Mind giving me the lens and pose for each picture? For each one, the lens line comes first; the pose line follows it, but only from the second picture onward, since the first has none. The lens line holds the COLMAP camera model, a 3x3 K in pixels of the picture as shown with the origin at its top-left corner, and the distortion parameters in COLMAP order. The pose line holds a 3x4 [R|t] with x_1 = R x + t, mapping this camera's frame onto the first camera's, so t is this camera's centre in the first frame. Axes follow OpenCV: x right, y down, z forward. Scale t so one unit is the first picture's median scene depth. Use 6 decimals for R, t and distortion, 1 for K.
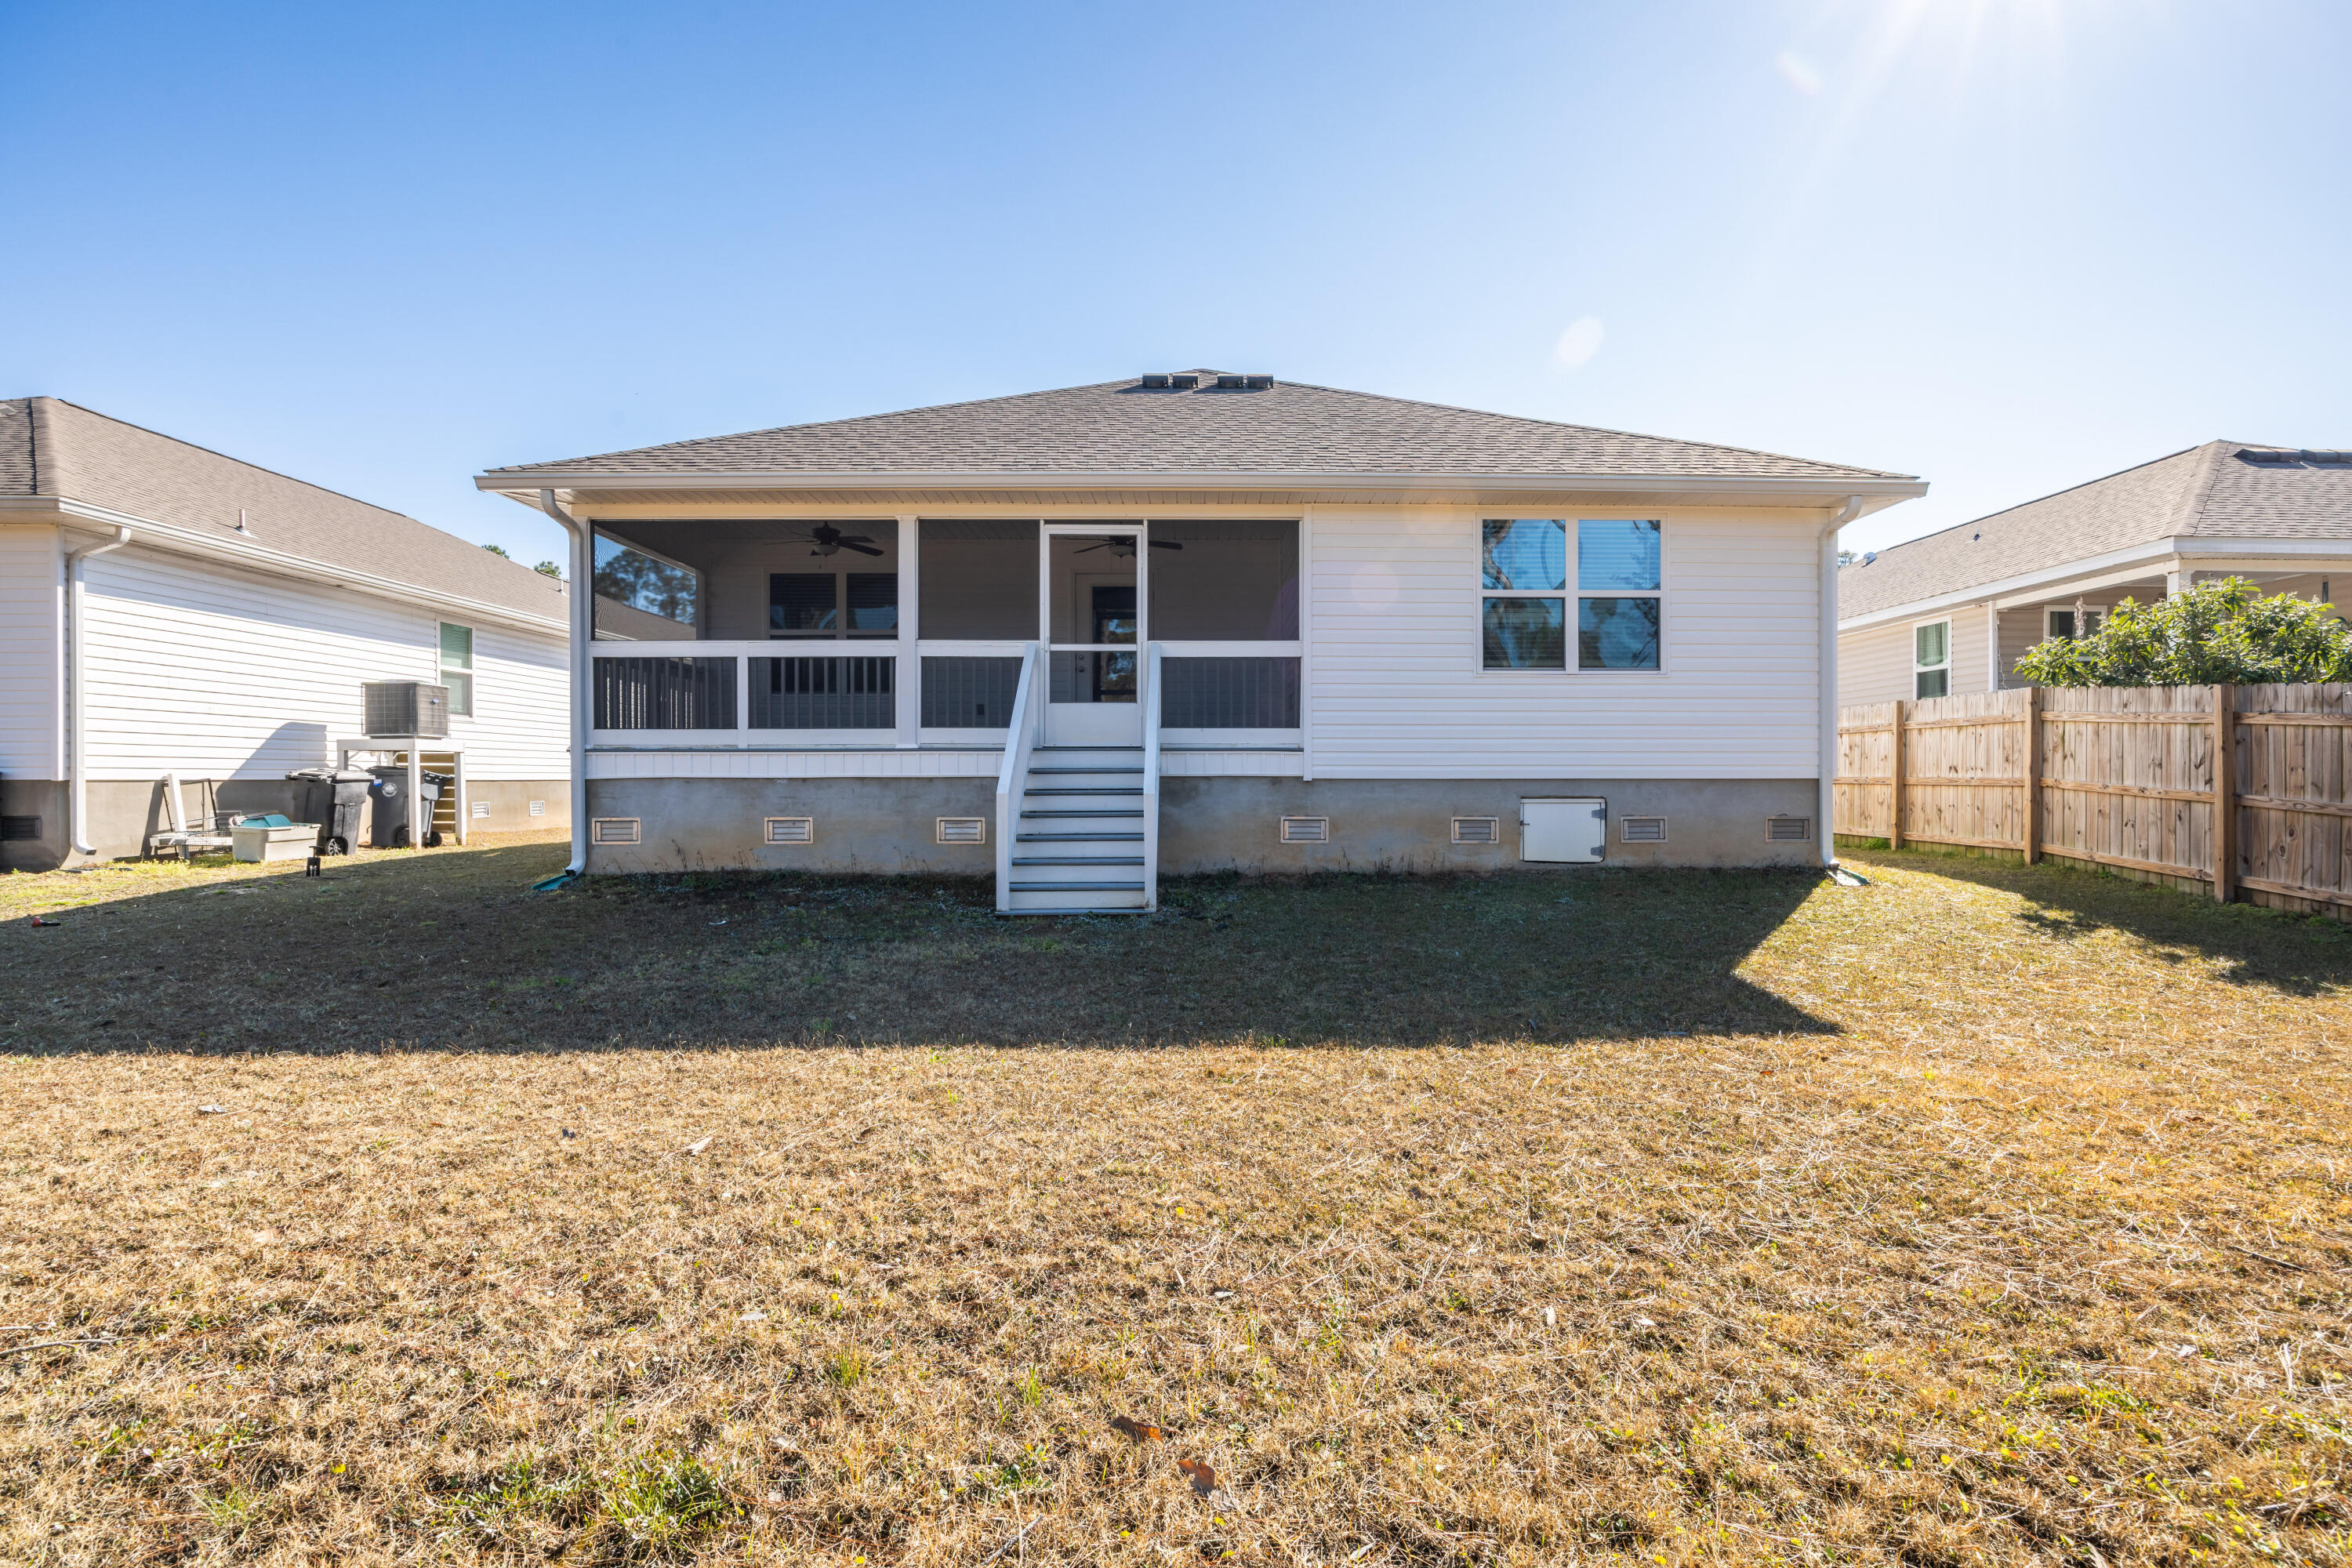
lens RADIAL K [[1181.7, 0, 1181.0], [0, 1181.7, 780.2], [0, 0, 1]] dist [-0.018190, -0.000704]
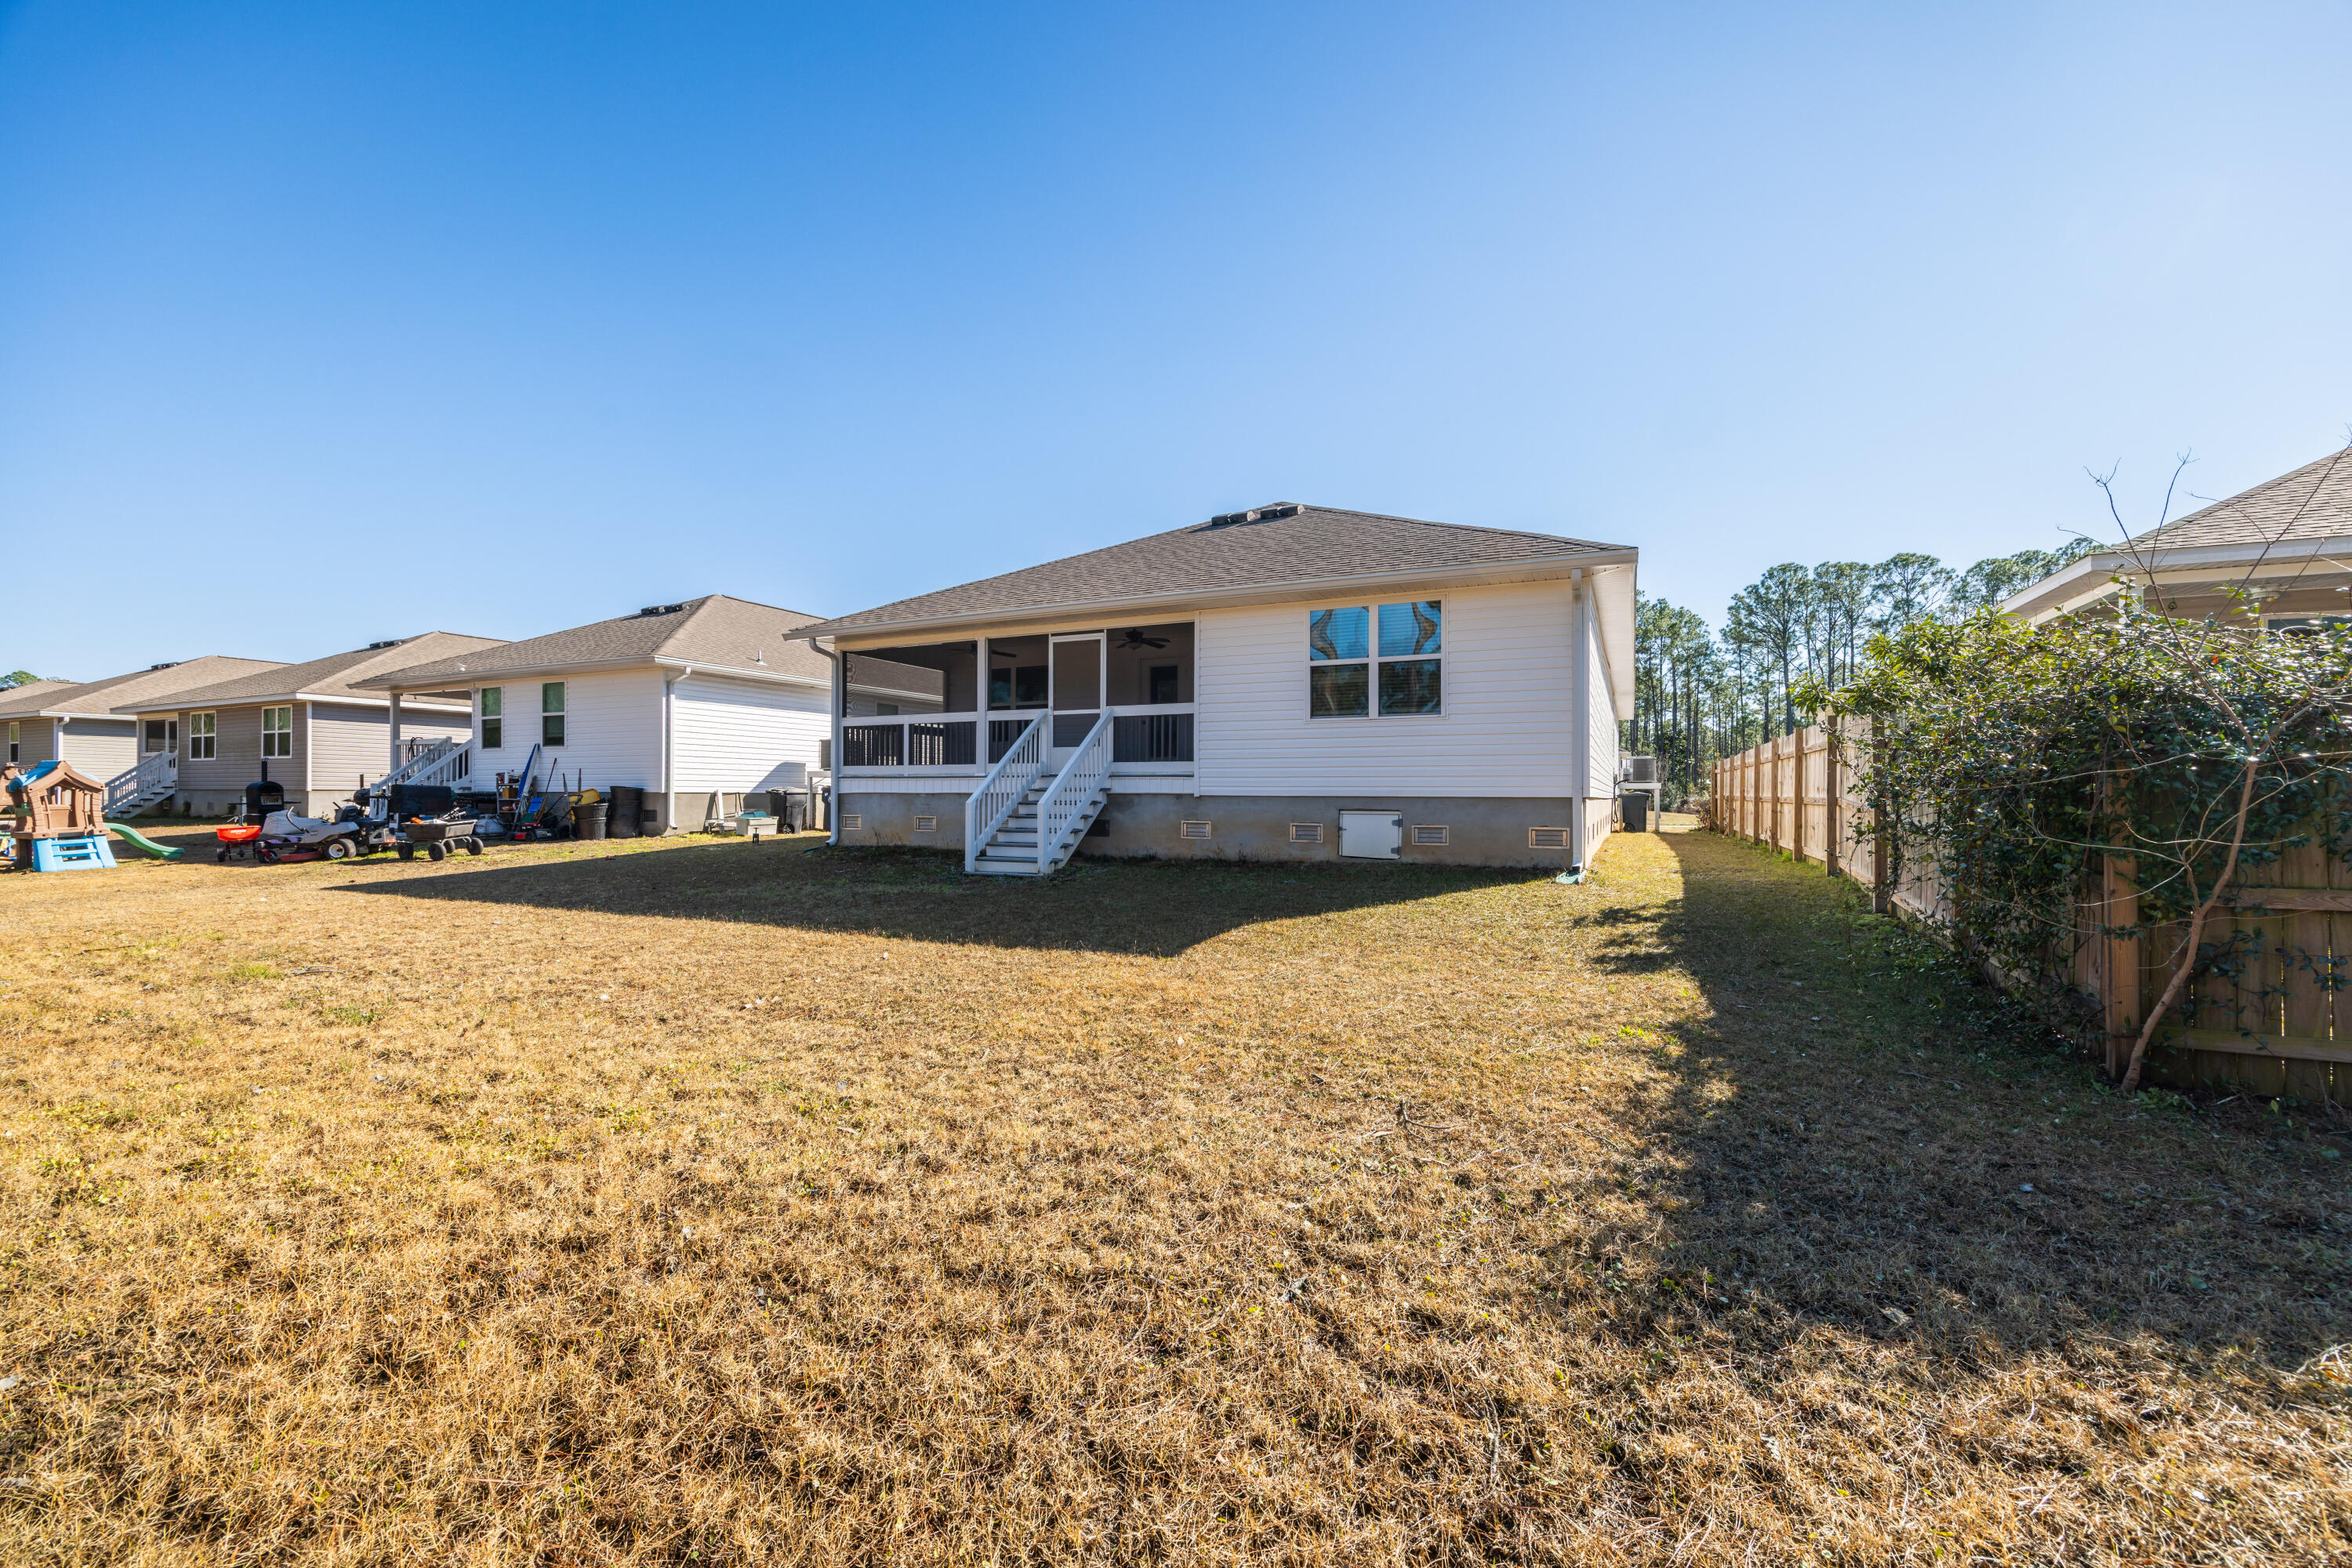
lens RADIAL K [[921.4, 0, 1162.3], [0, 921.4, 786.6], [0, 0, 1]] dist [-0.002945, -0.000243]
pose [[0.893411, 0.001365, -0.449238, 0.585842], [-0.005886, 0.999945, -0.008666, -0.001800], [0.449202, 0.010387, 0.893370, -0.053758]]
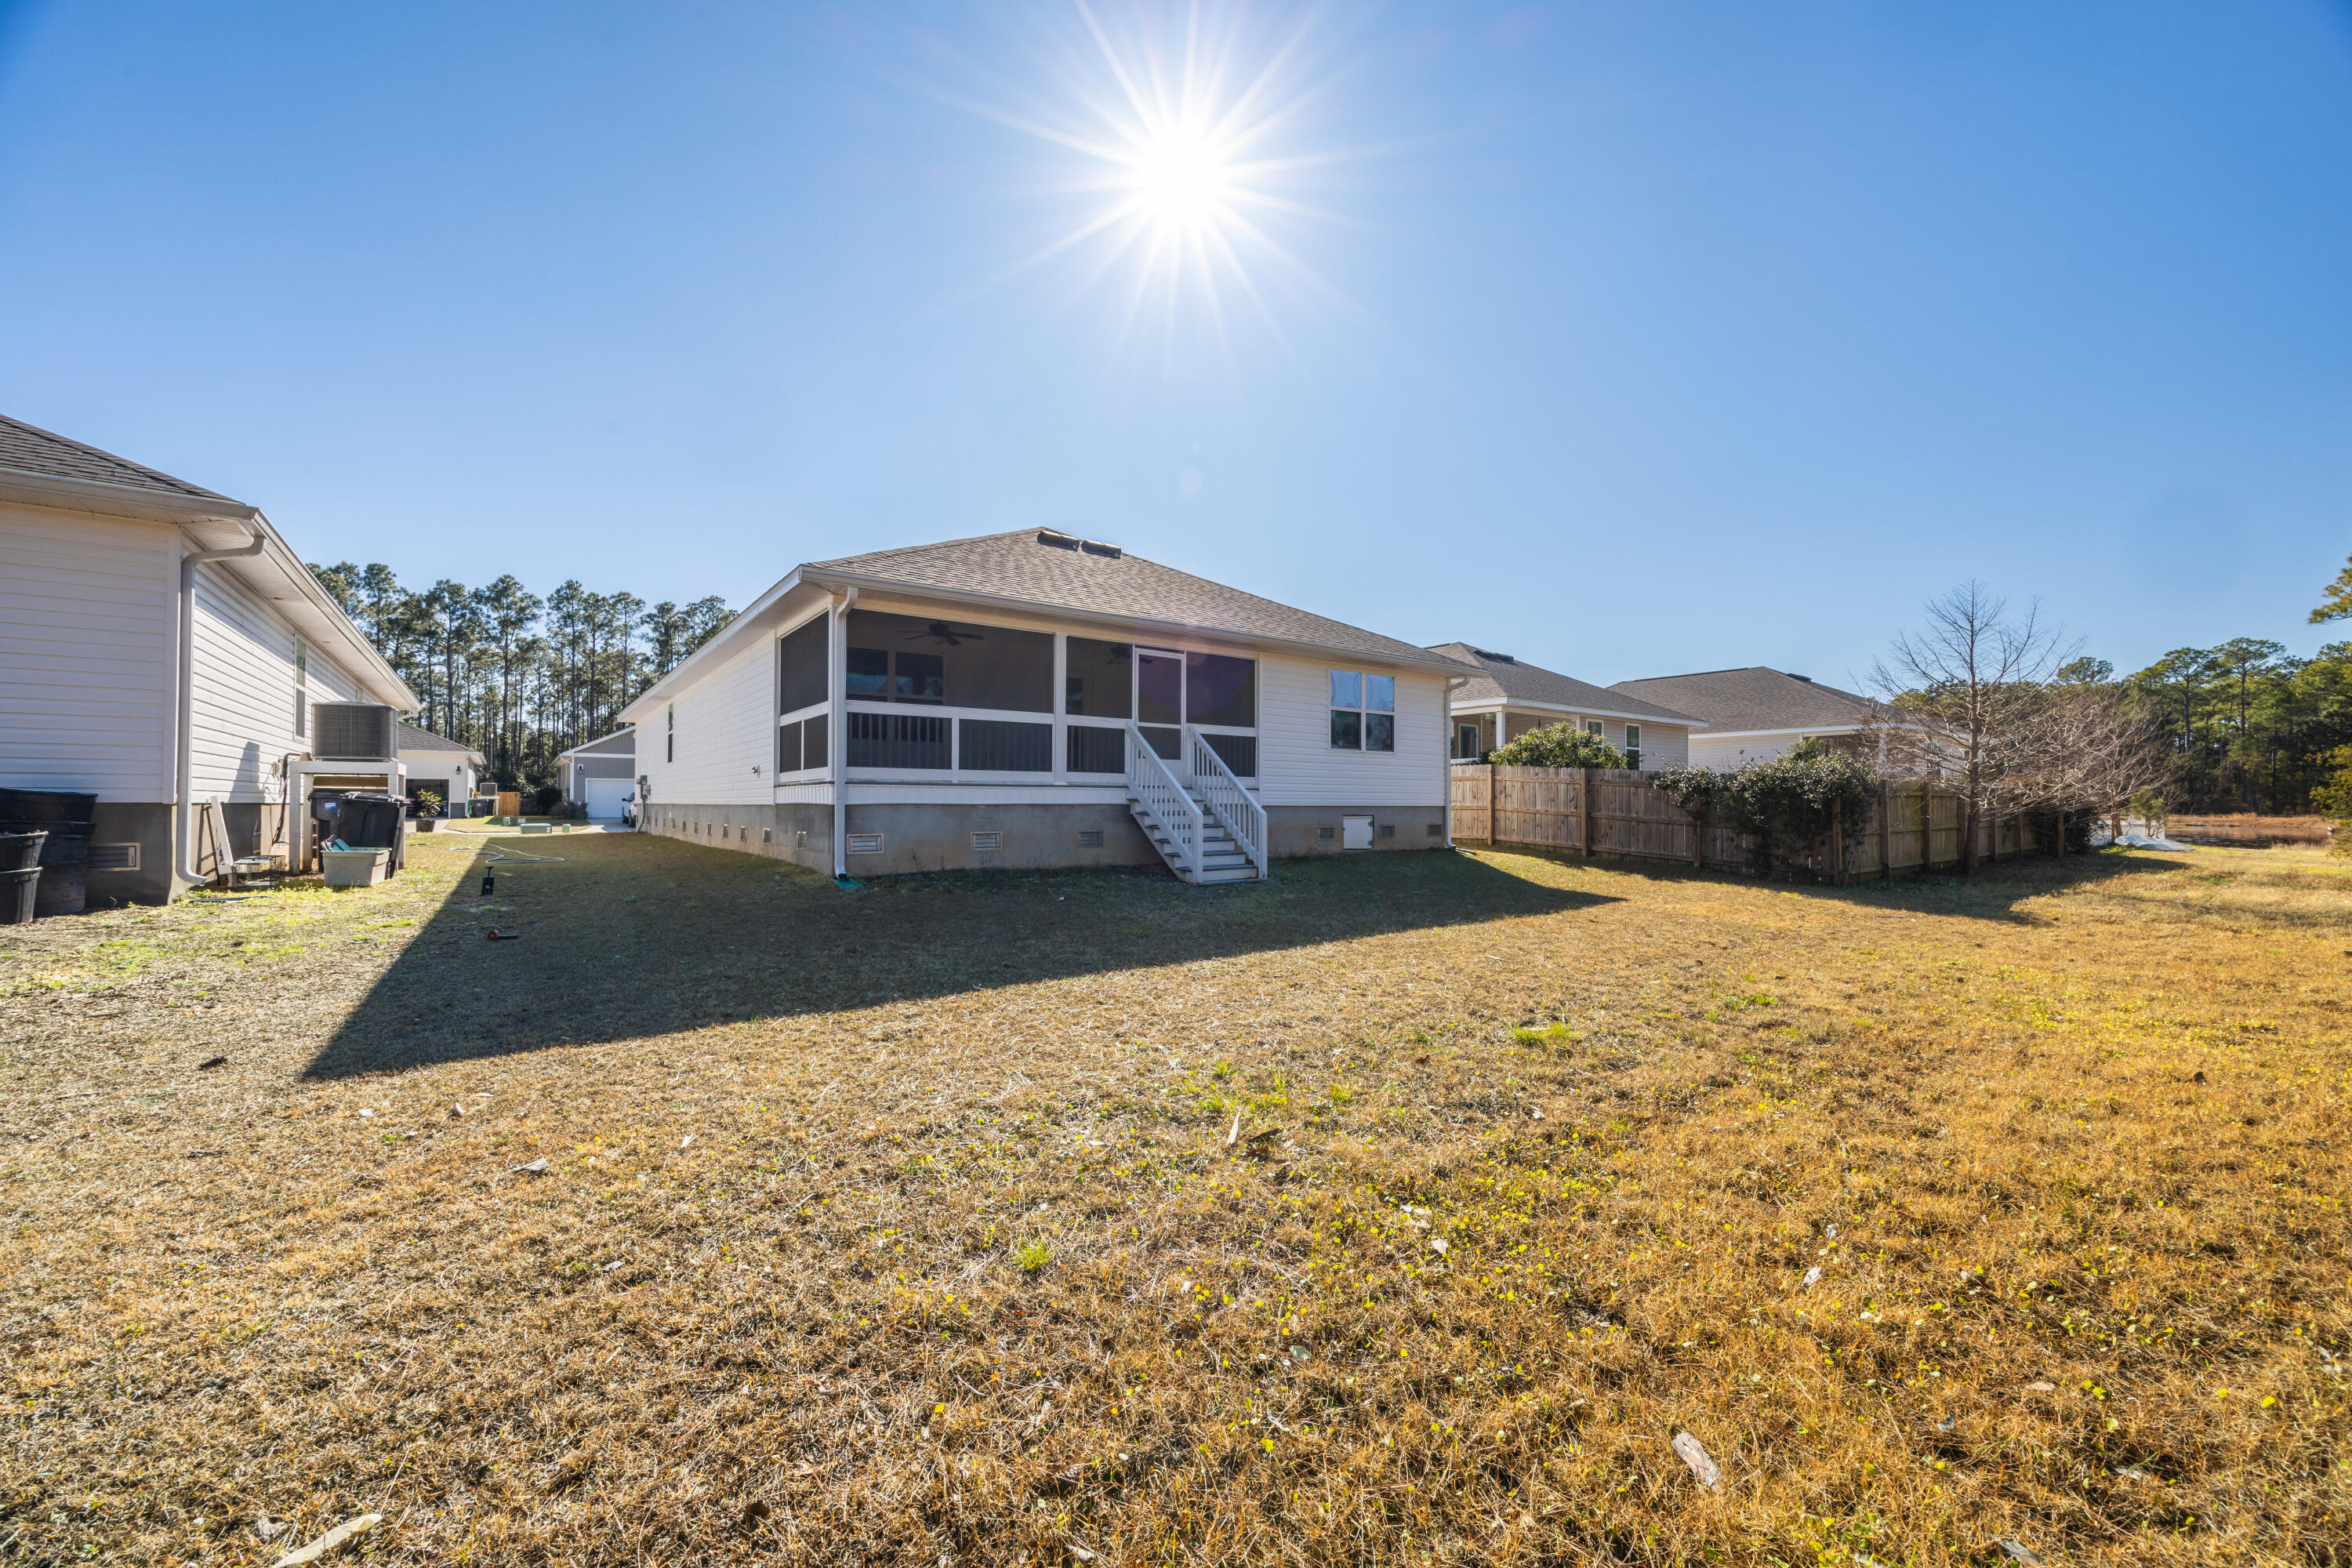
lens RADIAL K [[921.4, 0, 1181.3], [0, 921.4, 798.6], [0, 0, 1]] dist [-0.002945, -0.000243]
pose [[0.808694, 0.006660, 0.588191, -0.804621], [-0.000911, 0.999949, -0.010069, 0.002500], [-0.588228, 0.007607, 0.808659, -0.055803]]
